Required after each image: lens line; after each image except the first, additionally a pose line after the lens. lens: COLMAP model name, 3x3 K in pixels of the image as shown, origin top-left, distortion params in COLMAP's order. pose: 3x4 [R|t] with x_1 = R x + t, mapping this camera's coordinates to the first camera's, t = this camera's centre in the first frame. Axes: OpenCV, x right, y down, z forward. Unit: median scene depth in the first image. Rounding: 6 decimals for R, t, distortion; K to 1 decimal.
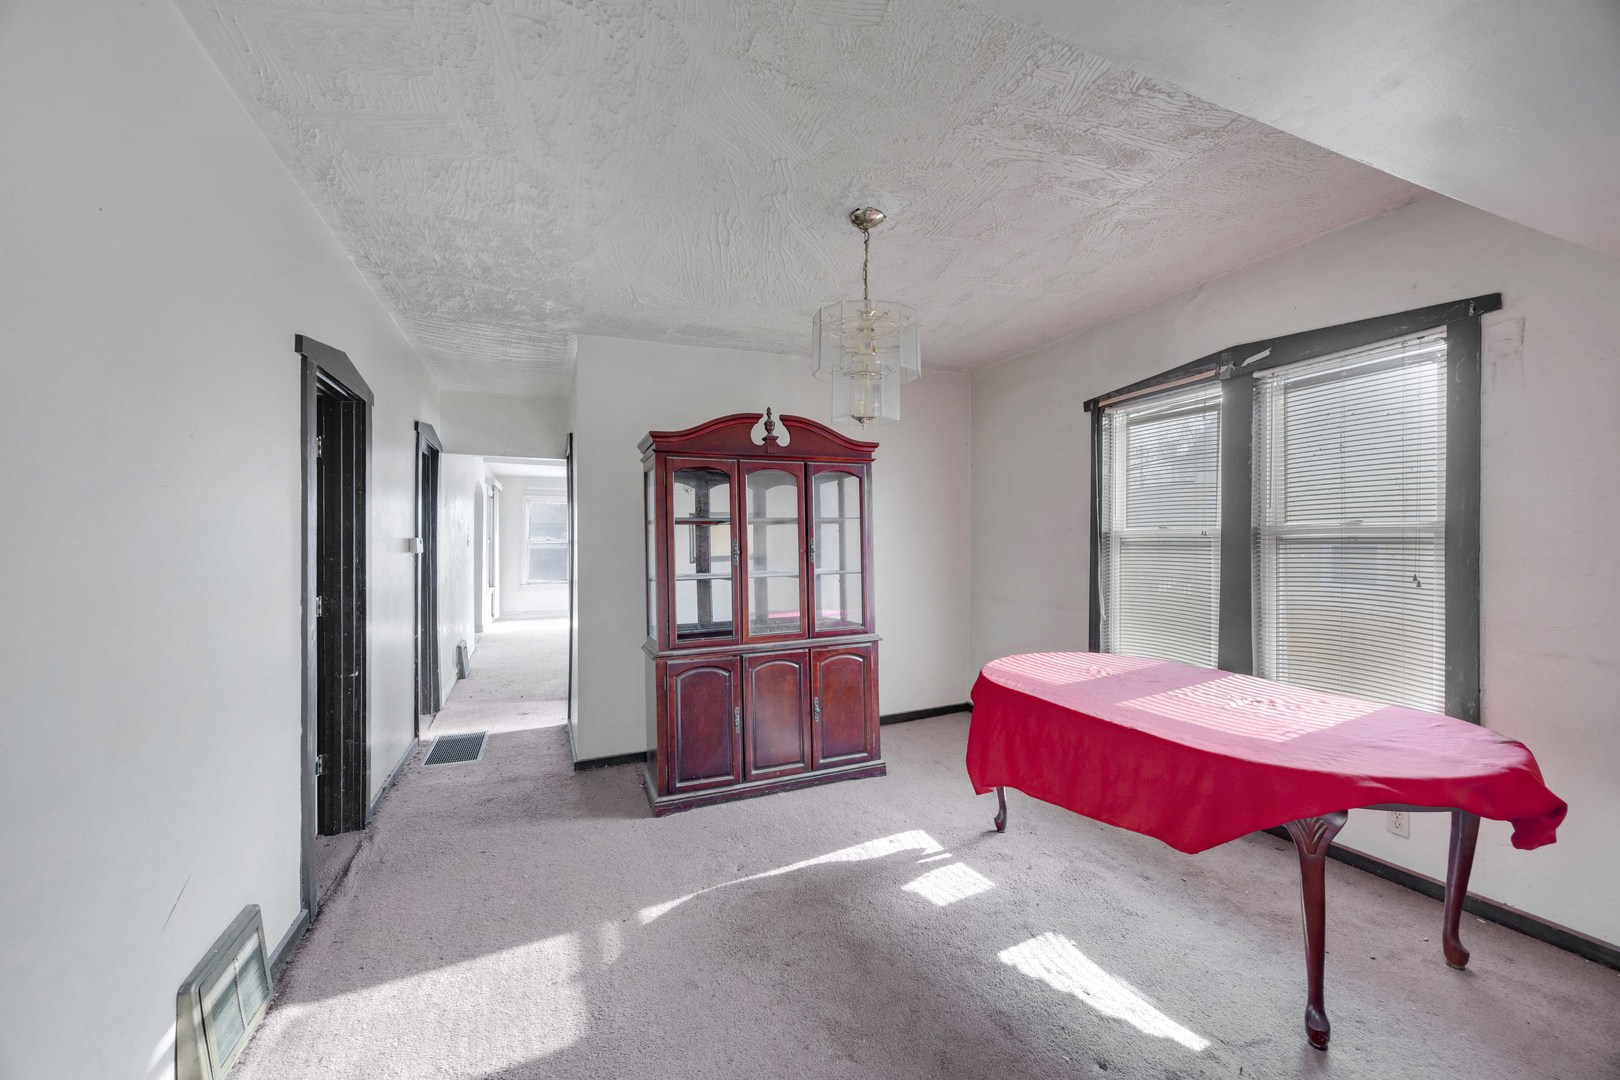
lens RADIAL K [[625.8, 0, 808.6], [0, 625.8, 549.7], [0, 0, 1]] dist [0.000829, 0.000039]
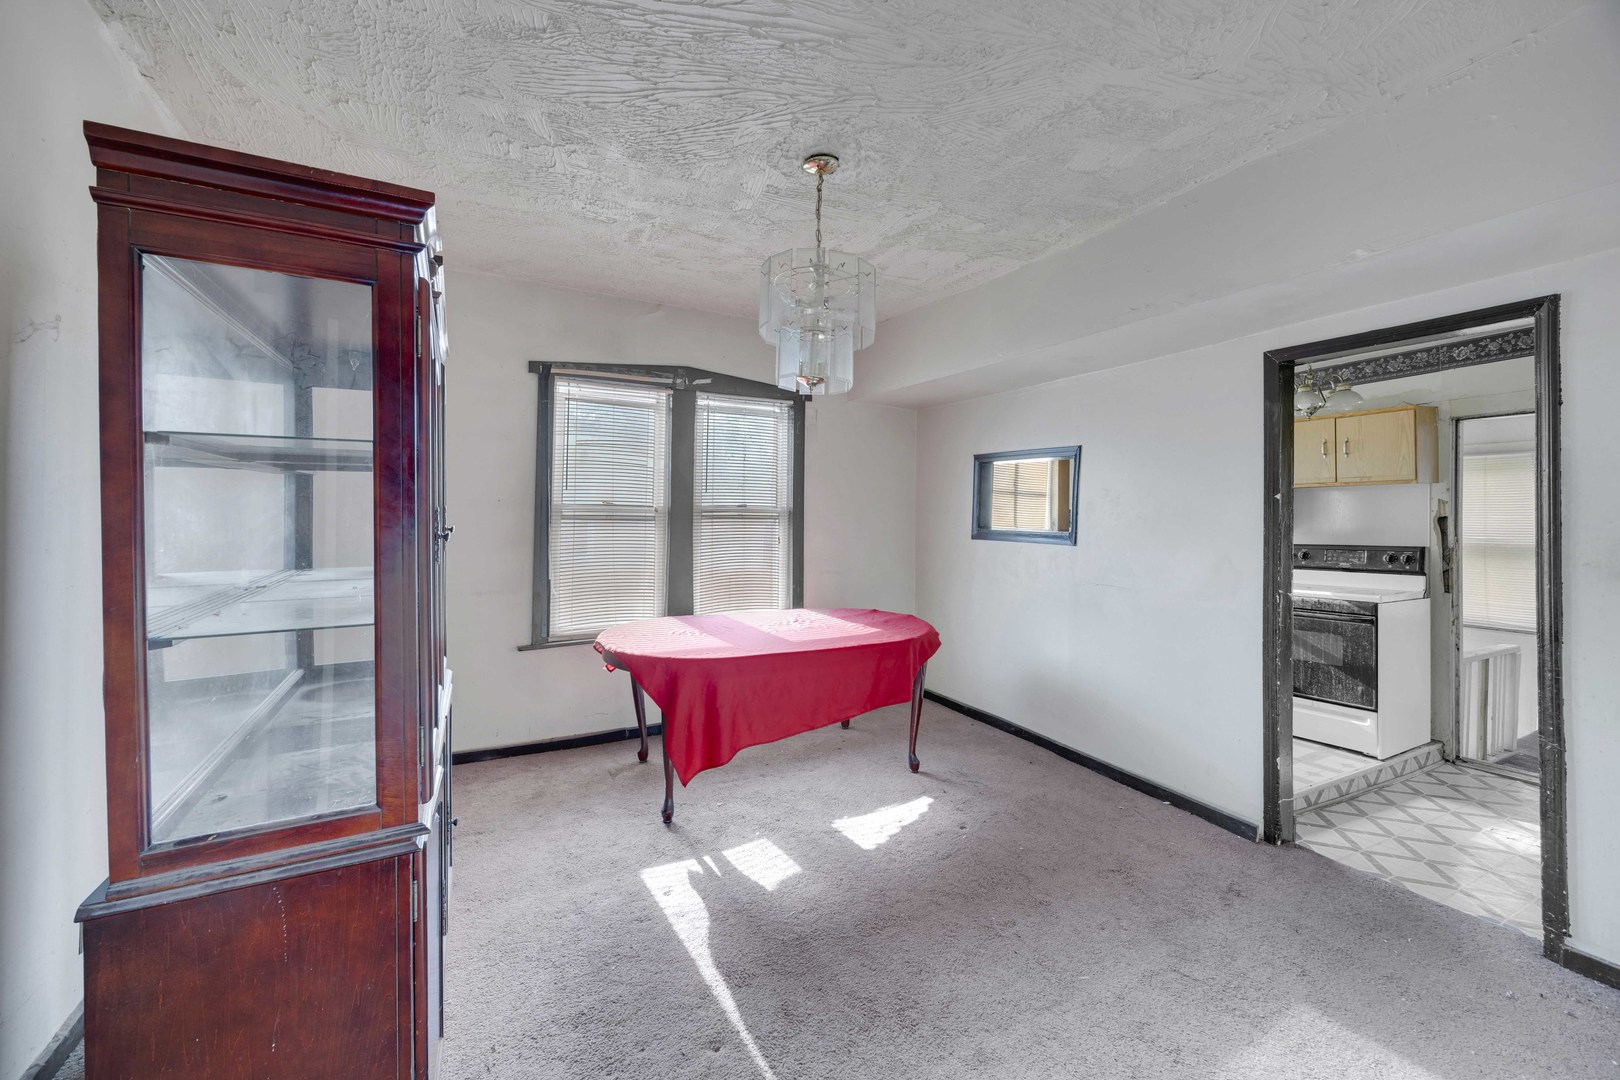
lens RADIAL K [[644.7, 0, 810.1], [0, 644.7, 520.1], [0, 0, 1]] dist [-0.000250, -0.000001]
pose [[-0.098675, -0.005935, 0.995102, -0.721255], [-0.000117, 0.999982, 0.005953, -0.014166], [-0.995120, 0.000471, -0.098674, 0.927300]]
